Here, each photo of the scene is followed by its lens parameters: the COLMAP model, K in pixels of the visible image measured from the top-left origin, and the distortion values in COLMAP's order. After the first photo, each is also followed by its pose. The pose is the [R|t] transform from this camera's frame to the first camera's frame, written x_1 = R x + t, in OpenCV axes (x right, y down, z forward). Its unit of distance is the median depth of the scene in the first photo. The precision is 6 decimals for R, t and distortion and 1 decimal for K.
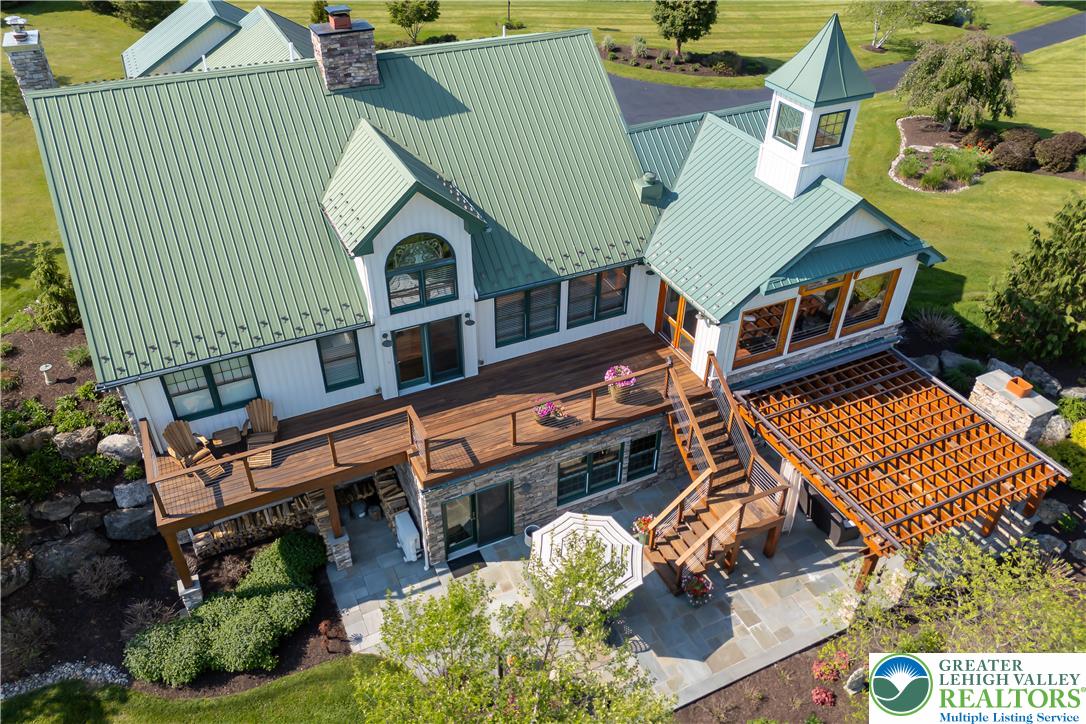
lens RADIAL K [[795.9, 0, 543.0], [0, 795.9, 362.0], [0, 0, 1]] dist [0.053855, -0.064104]
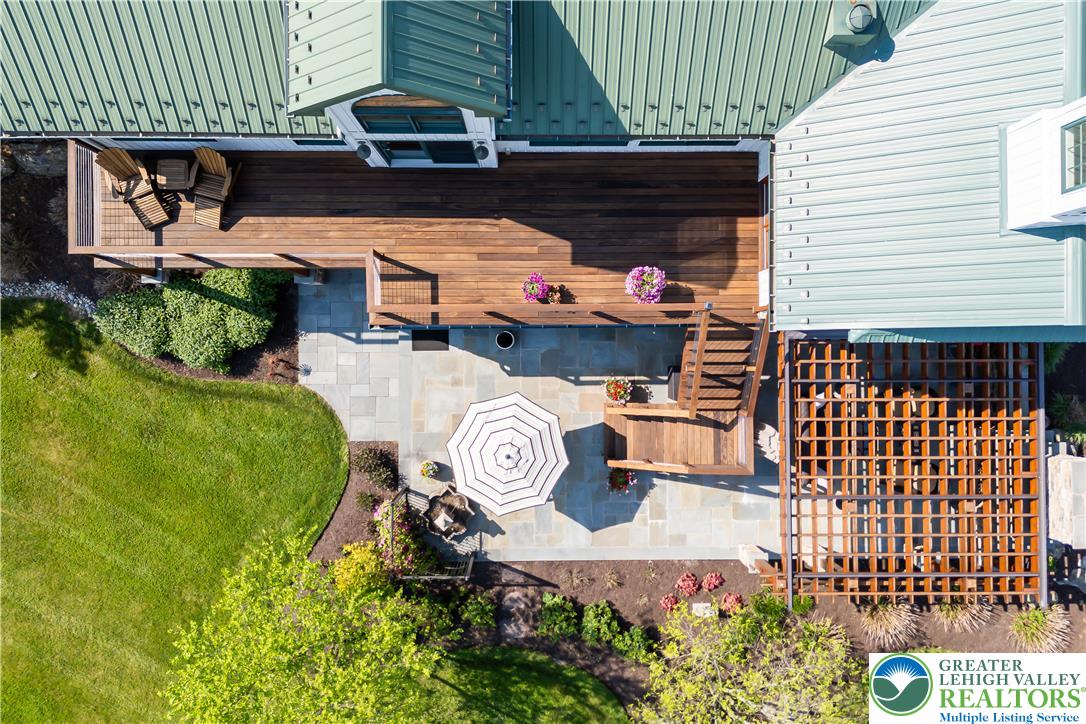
lens RADIAL K [[795.9, 0, 543.0], [0, 795.9, 362.0], [0, 0, 1]] dist [0.053855, -0.064104]
pose [[0.905255, 0.424822, 0.006316, 0.037859], [-0.268444, 0.560379, 0.783526, -0.573158], [0.329320, -0.710986, 0.621327, 0.468201]]
